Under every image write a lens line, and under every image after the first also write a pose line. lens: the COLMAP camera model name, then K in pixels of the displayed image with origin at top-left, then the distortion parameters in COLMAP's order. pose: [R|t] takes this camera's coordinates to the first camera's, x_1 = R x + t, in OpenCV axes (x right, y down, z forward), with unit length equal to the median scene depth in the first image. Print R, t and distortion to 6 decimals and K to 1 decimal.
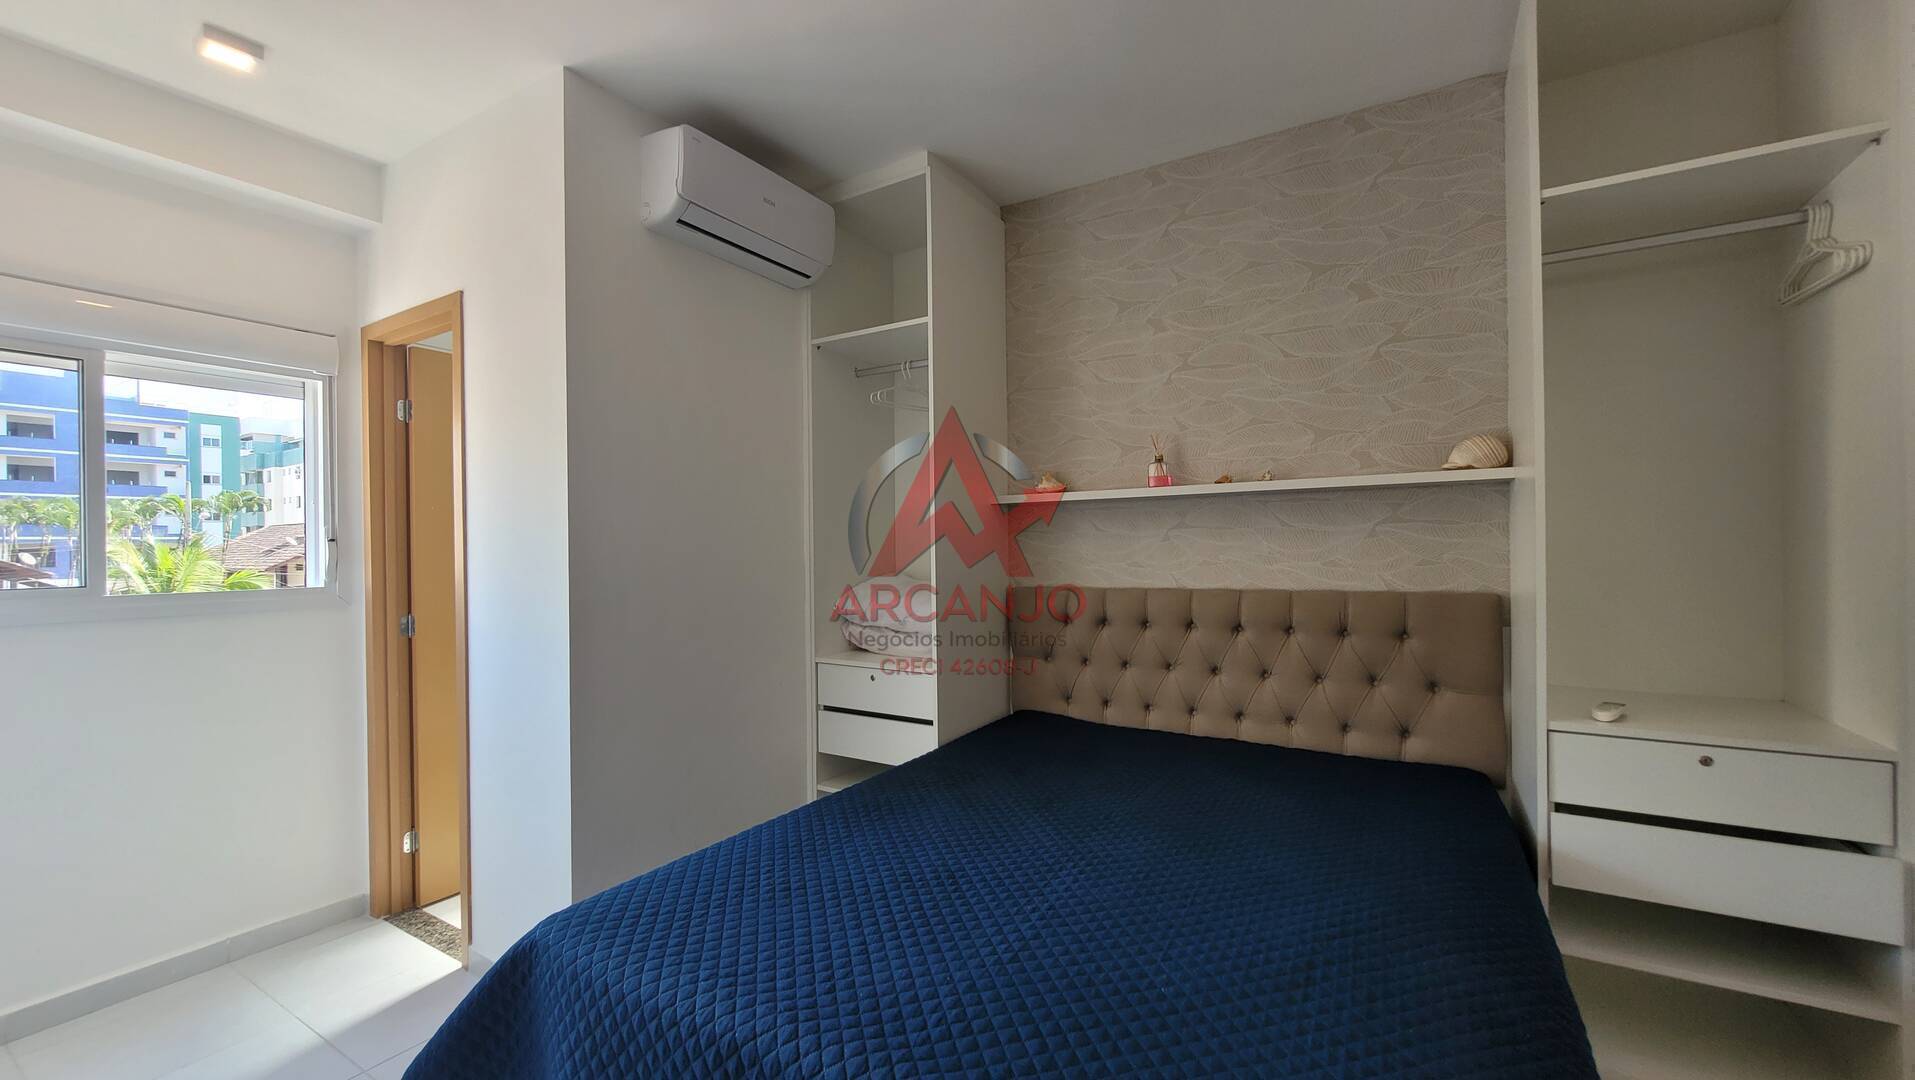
lens RADIAL K [[759.3, 0, 948.8], [0, 759.3, 548.1], [0, 0, 1]] dist [0.001071, -0.000187]
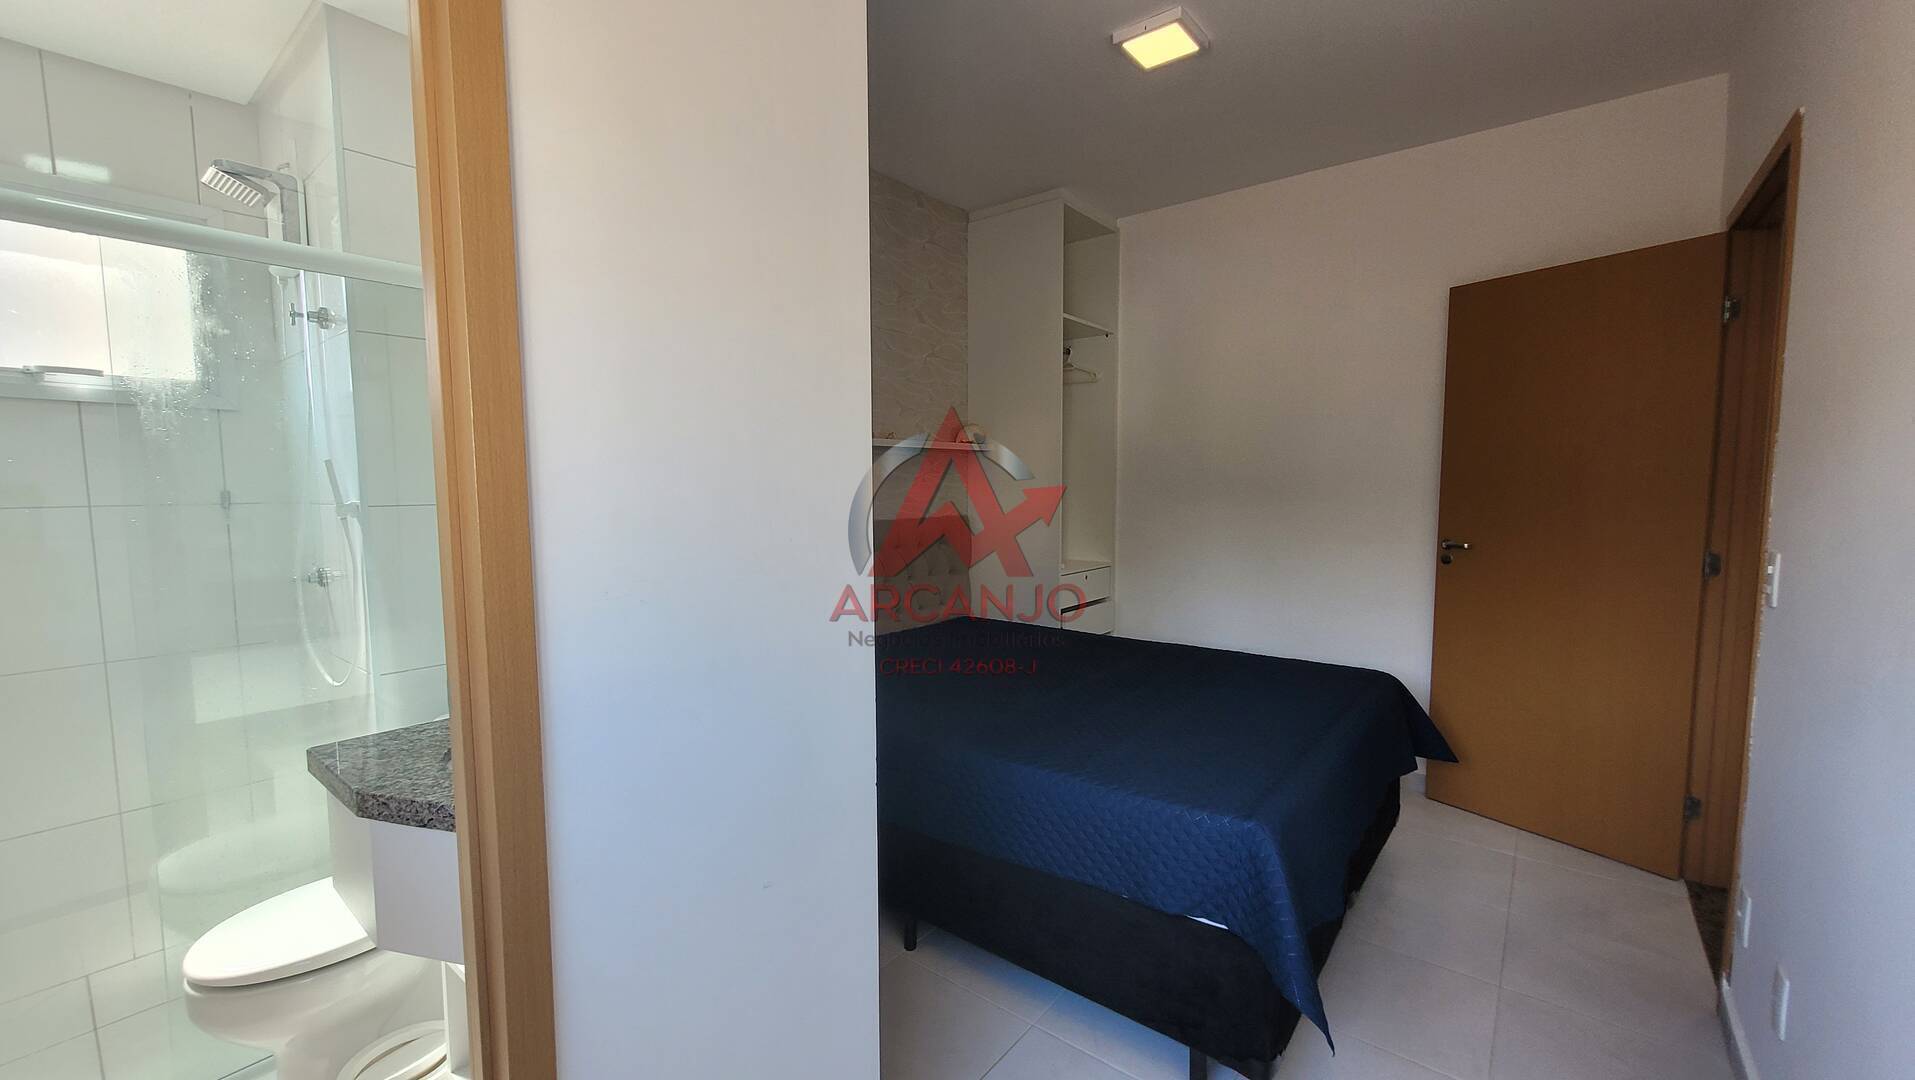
lens RADIAL K [[759.3, 0, 948.8], [0, 759.3, 548.1], [0, 0, 1]] dist [0.001071, -0.000187]
pose [[0.123868, -0.077243, 0.989288, -0.862177], [0.003428, 0.996993, 0.077416, -0.000559], [-0.992293, -0.006199, 0.123761, 0.678383]]
